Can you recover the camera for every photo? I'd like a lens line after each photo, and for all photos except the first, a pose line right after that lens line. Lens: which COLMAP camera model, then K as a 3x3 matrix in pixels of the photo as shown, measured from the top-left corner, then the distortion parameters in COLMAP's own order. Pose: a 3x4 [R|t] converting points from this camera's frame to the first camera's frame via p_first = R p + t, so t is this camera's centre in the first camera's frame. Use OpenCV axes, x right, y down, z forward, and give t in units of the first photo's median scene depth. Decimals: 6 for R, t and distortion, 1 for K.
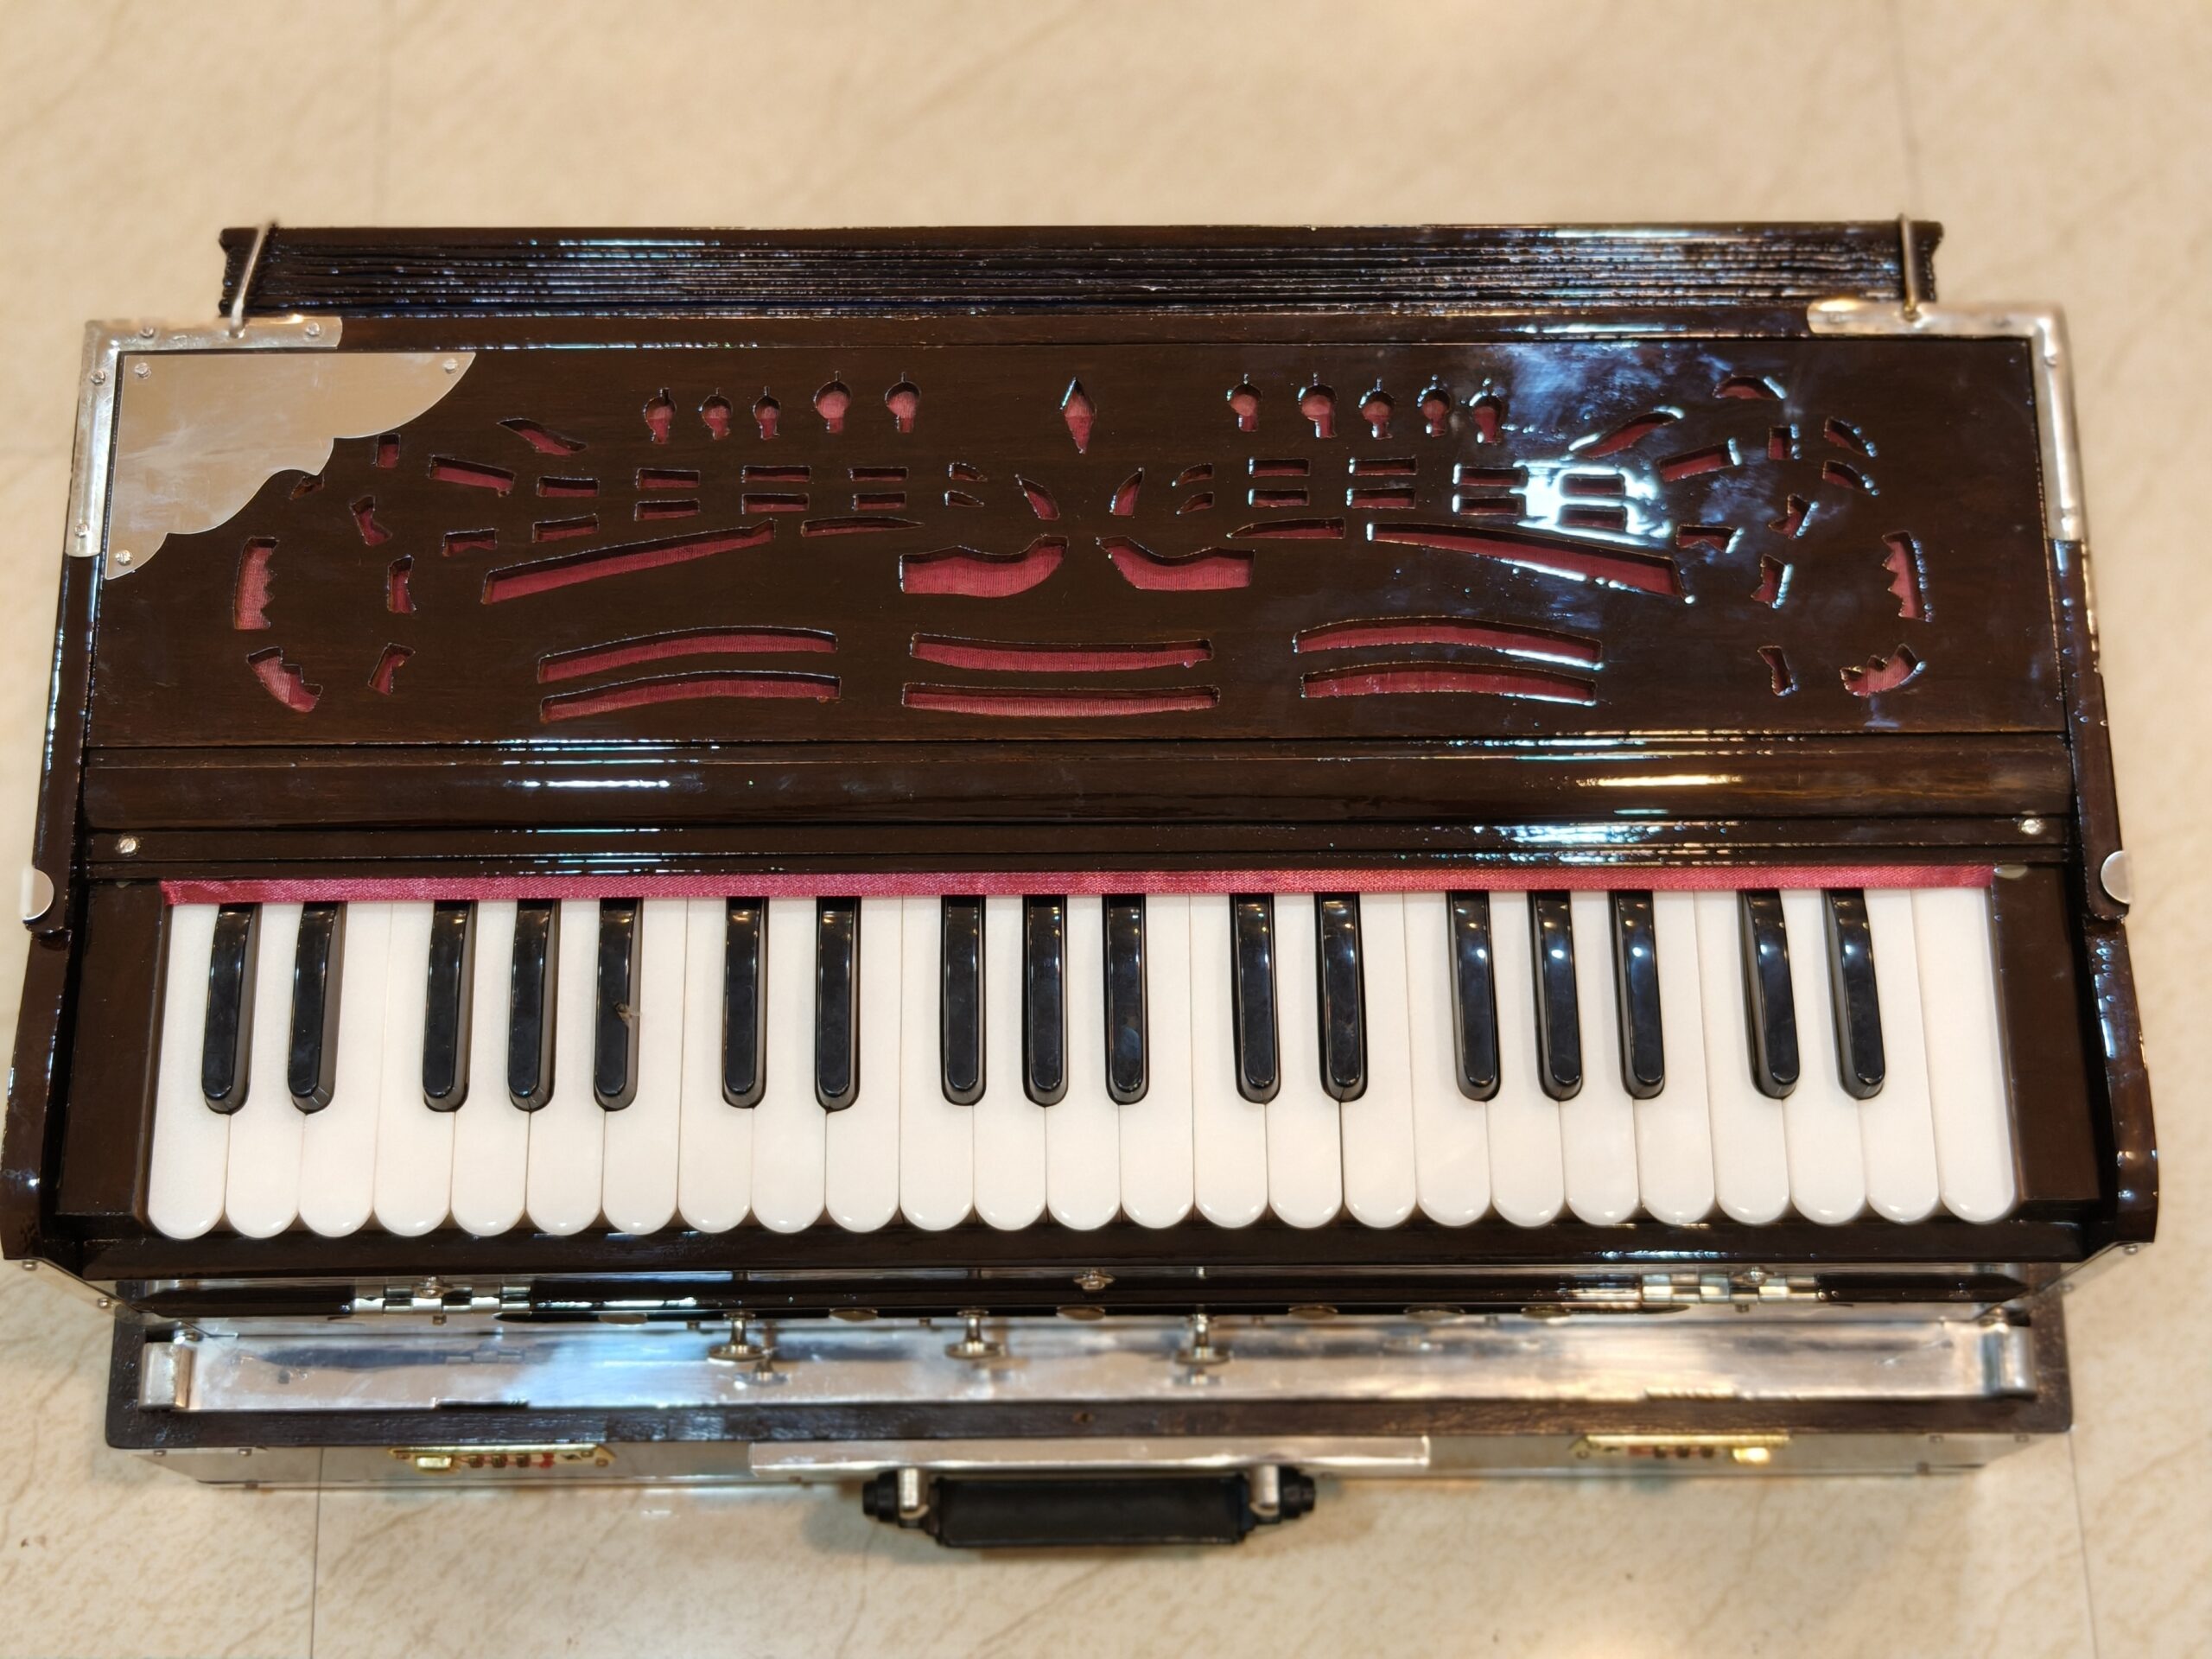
lens RADIAL K [[3082.8, 0, 1112.1], [0, 3082.8, 832.4], [0, 0, 1]] dist [0.042589, 0.000000]
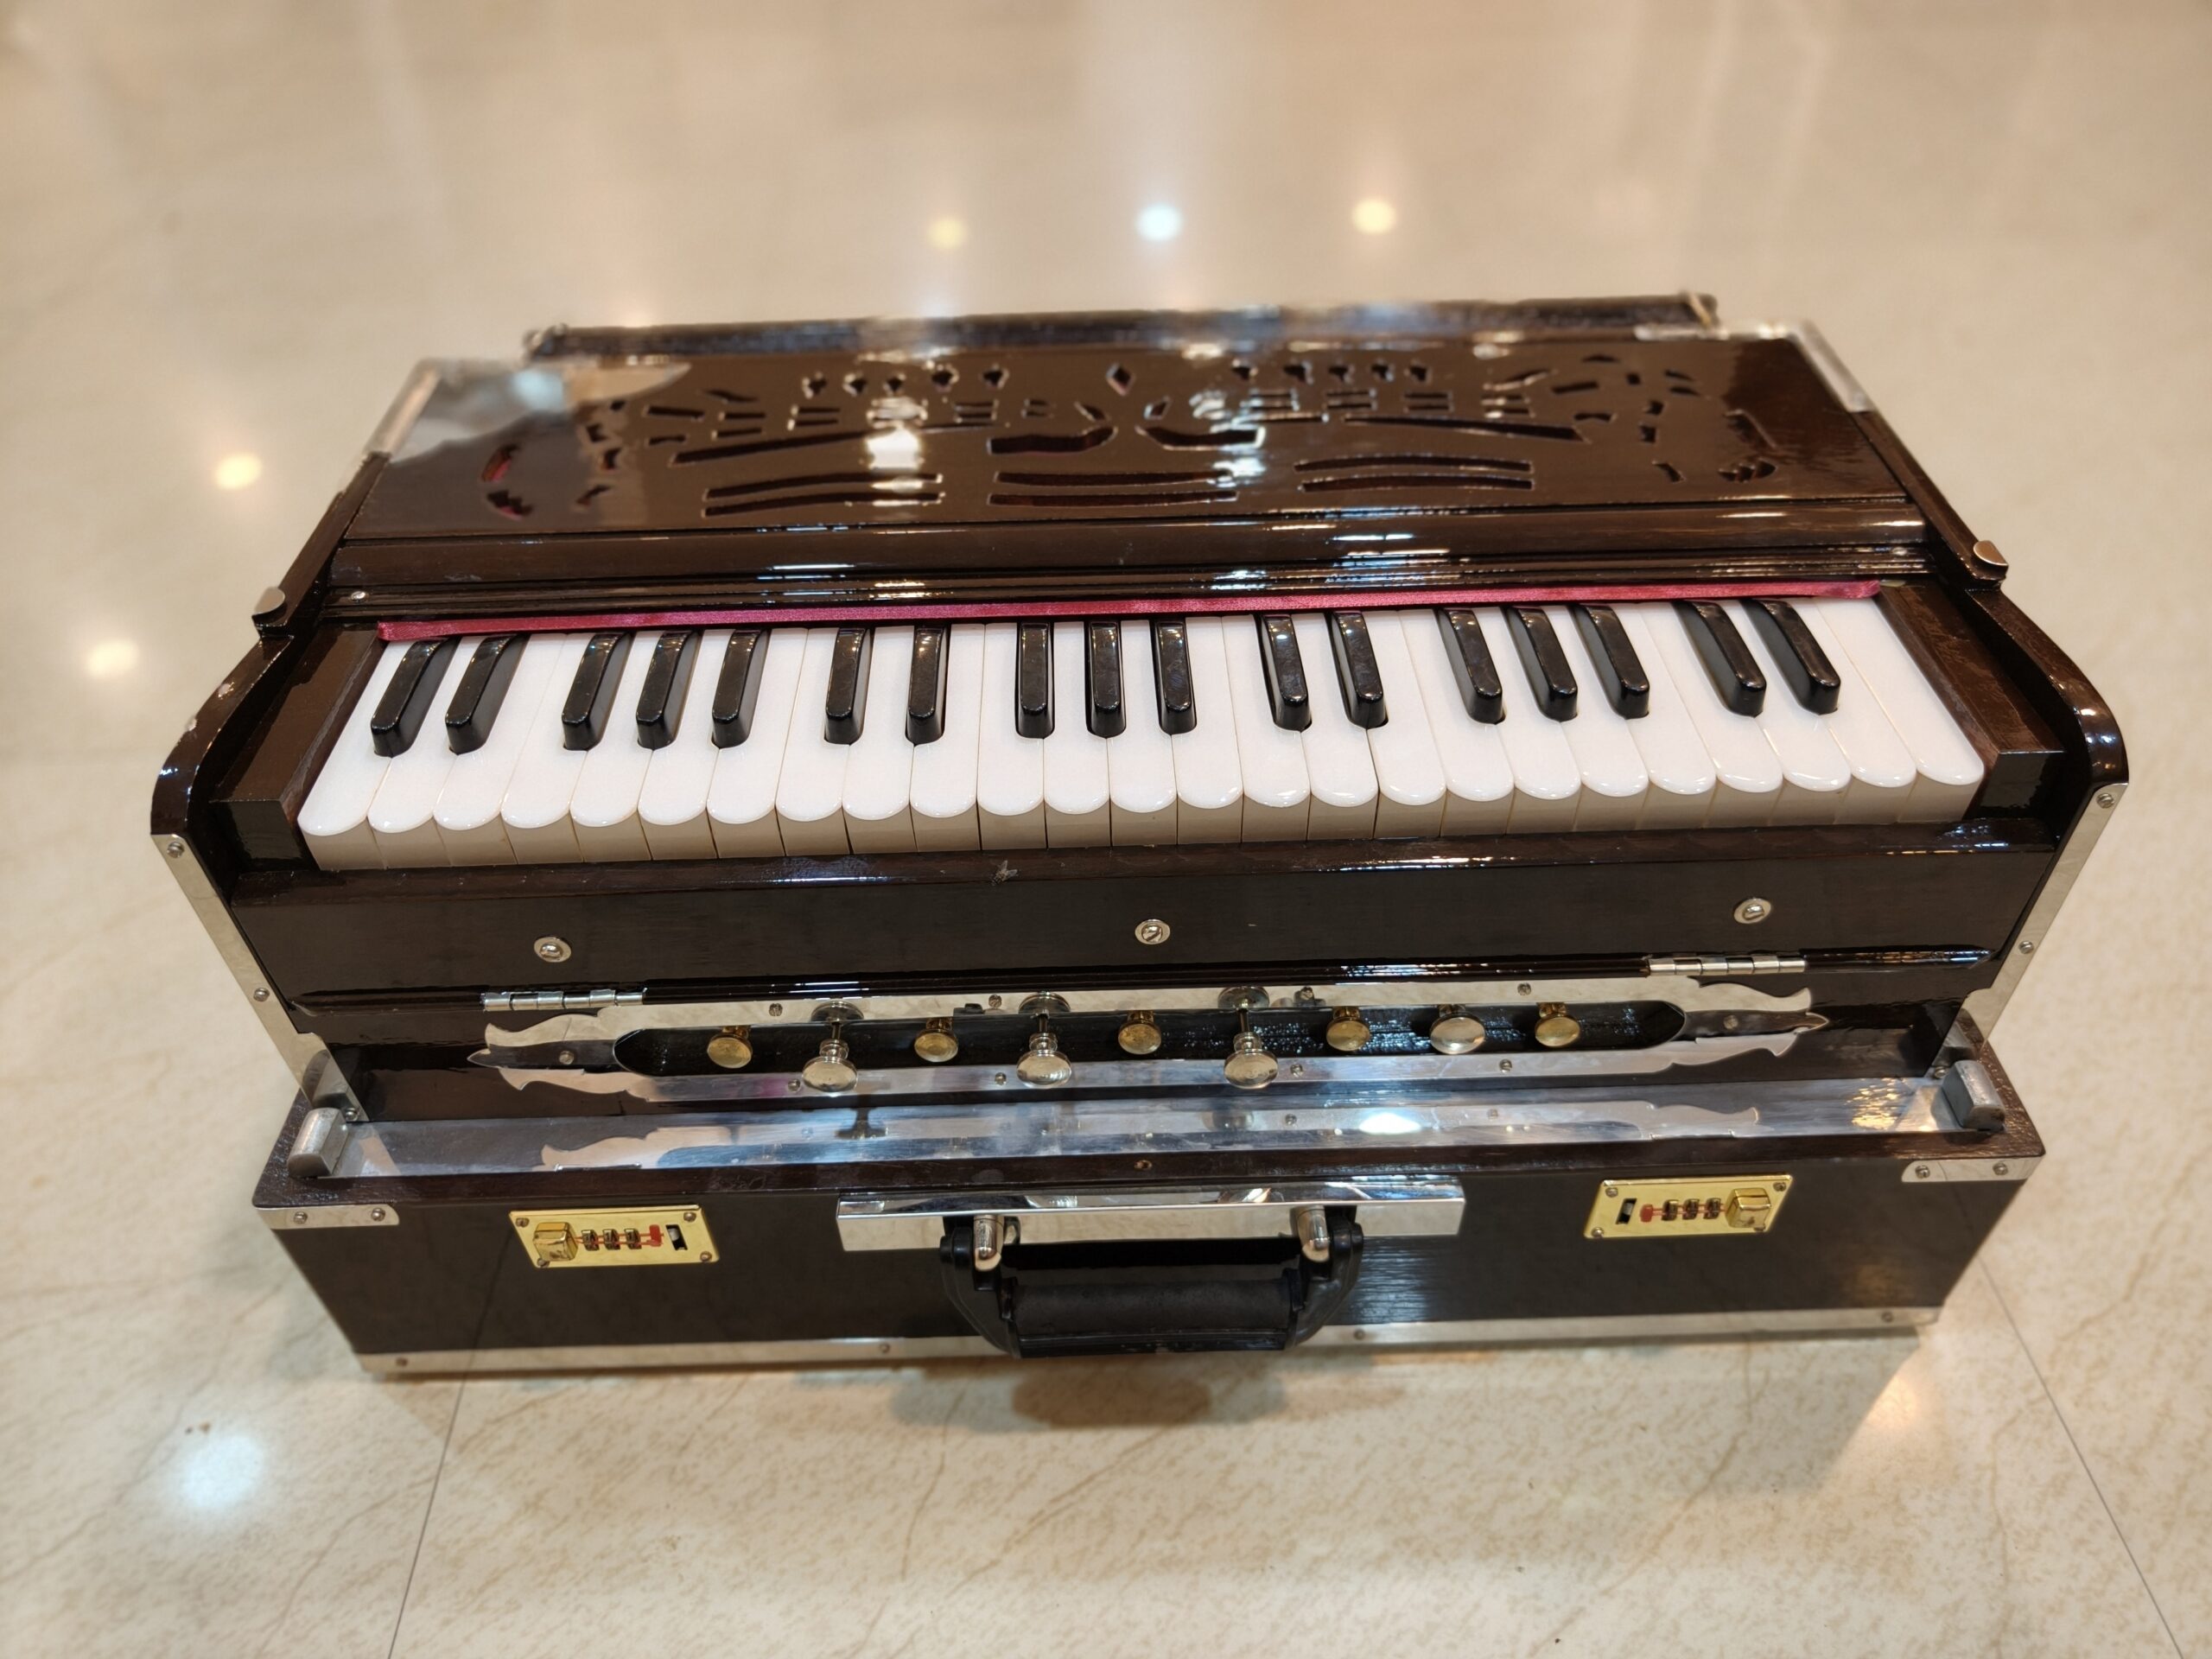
lens RADIAL K [[1555.9, 0, 1113.1], [0, 1555.9, 824.9], [0, 0, 1]] dist [-0.008539, 0.021798]
pose [[0.999806, -0.019675, 0.000541, -0.016521], [0.017446, 0.873145, -0.487149, 0.319322], [0.009112, 0.487064, 0.873319, 0.414626]]
